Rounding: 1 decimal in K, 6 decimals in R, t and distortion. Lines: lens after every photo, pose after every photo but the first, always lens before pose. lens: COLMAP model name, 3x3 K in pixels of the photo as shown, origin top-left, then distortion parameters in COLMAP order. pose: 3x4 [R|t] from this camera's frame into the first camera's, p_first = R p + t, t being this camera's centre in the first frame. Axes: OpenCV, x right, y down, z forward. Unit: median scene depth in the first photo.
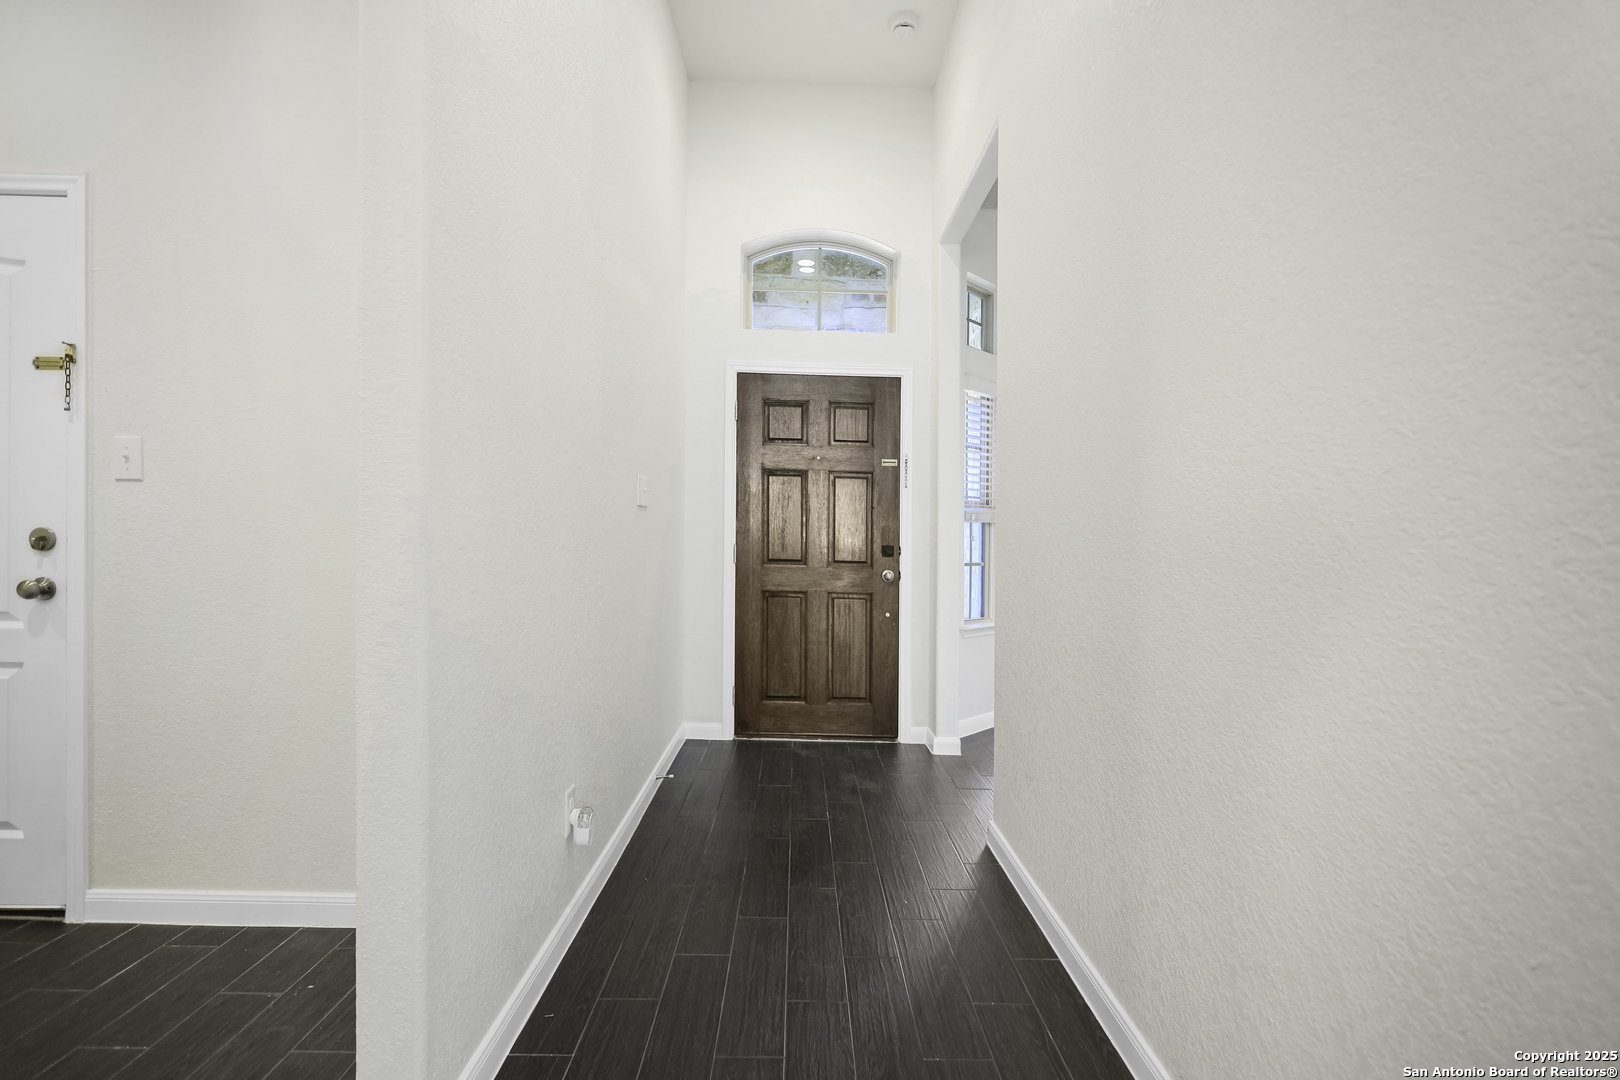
lens RADIAL K [[745.2, 0, 810.8], [0, 745.2, 531.2], [0, 0, 1]] dist [0.002037, -0.000310]
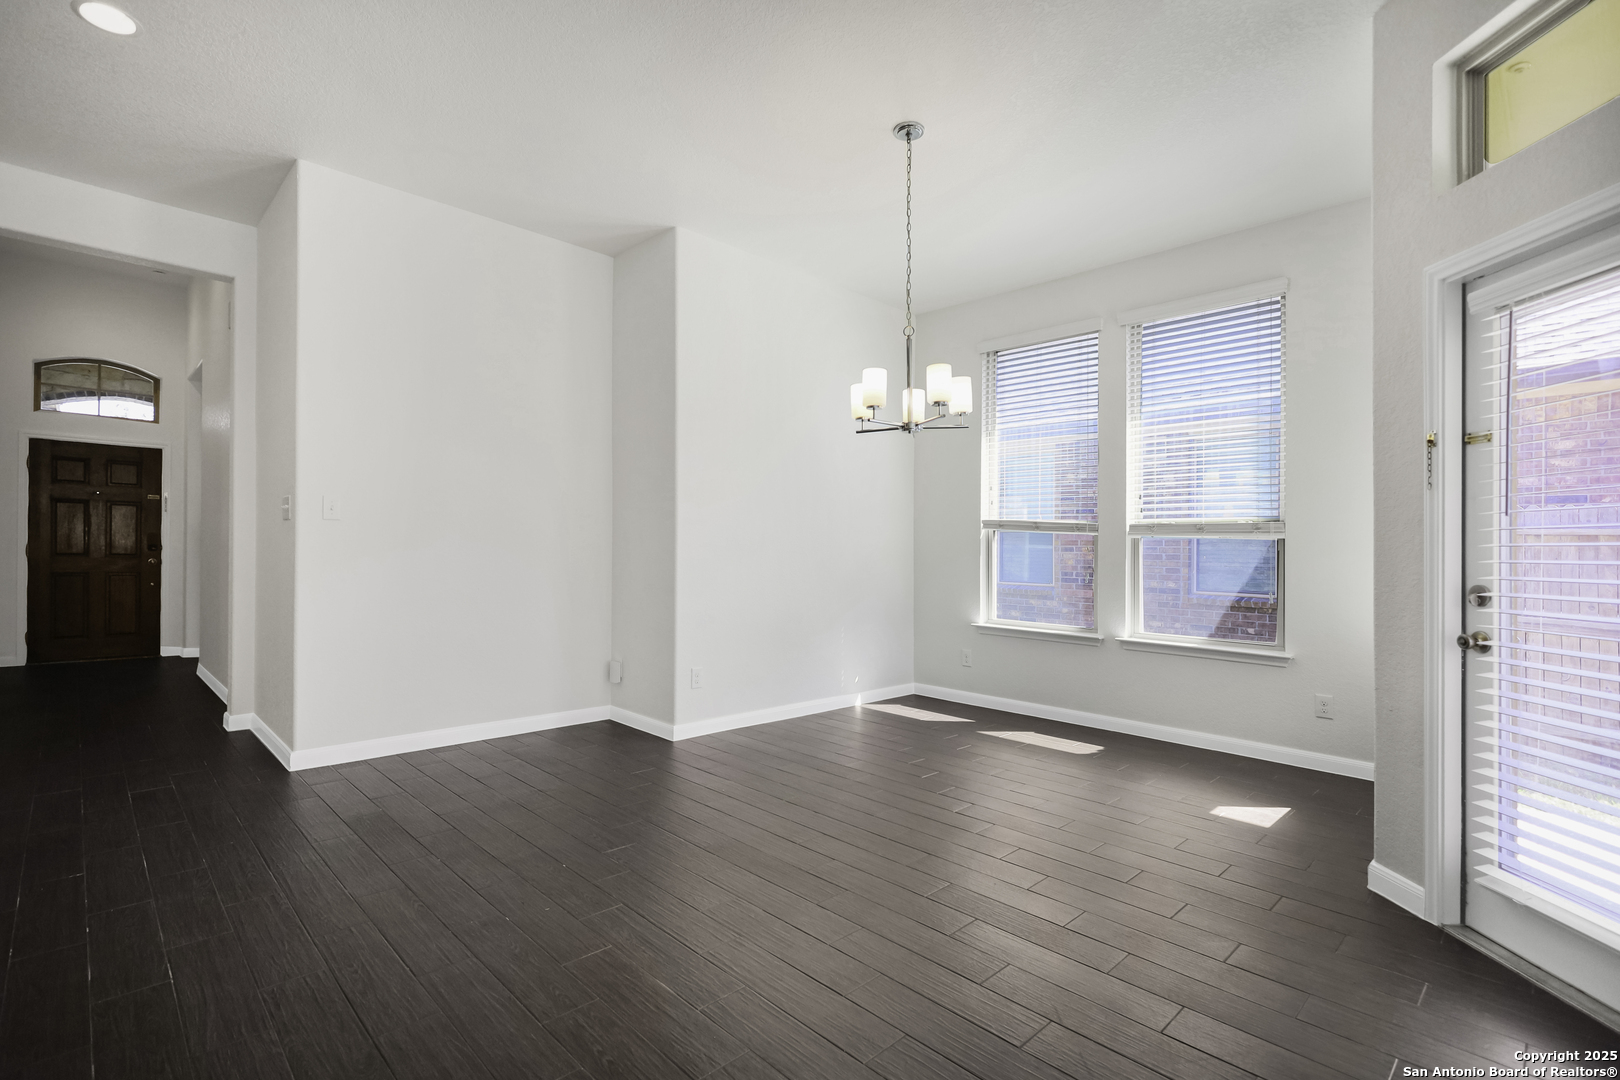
lens RADIAL K [[745.2, 0, 794.6], [0, 745.2, 545.1], [0, 0, 1]] dist [0.002037, -0.000310]
pose [[0.732187, -0.001091, 0.681103, 0.014226], [0.010542, 0.999897, -0.009731, 0.053379], [-0.681022, 0.014305, 0.732123, -1.314685]]
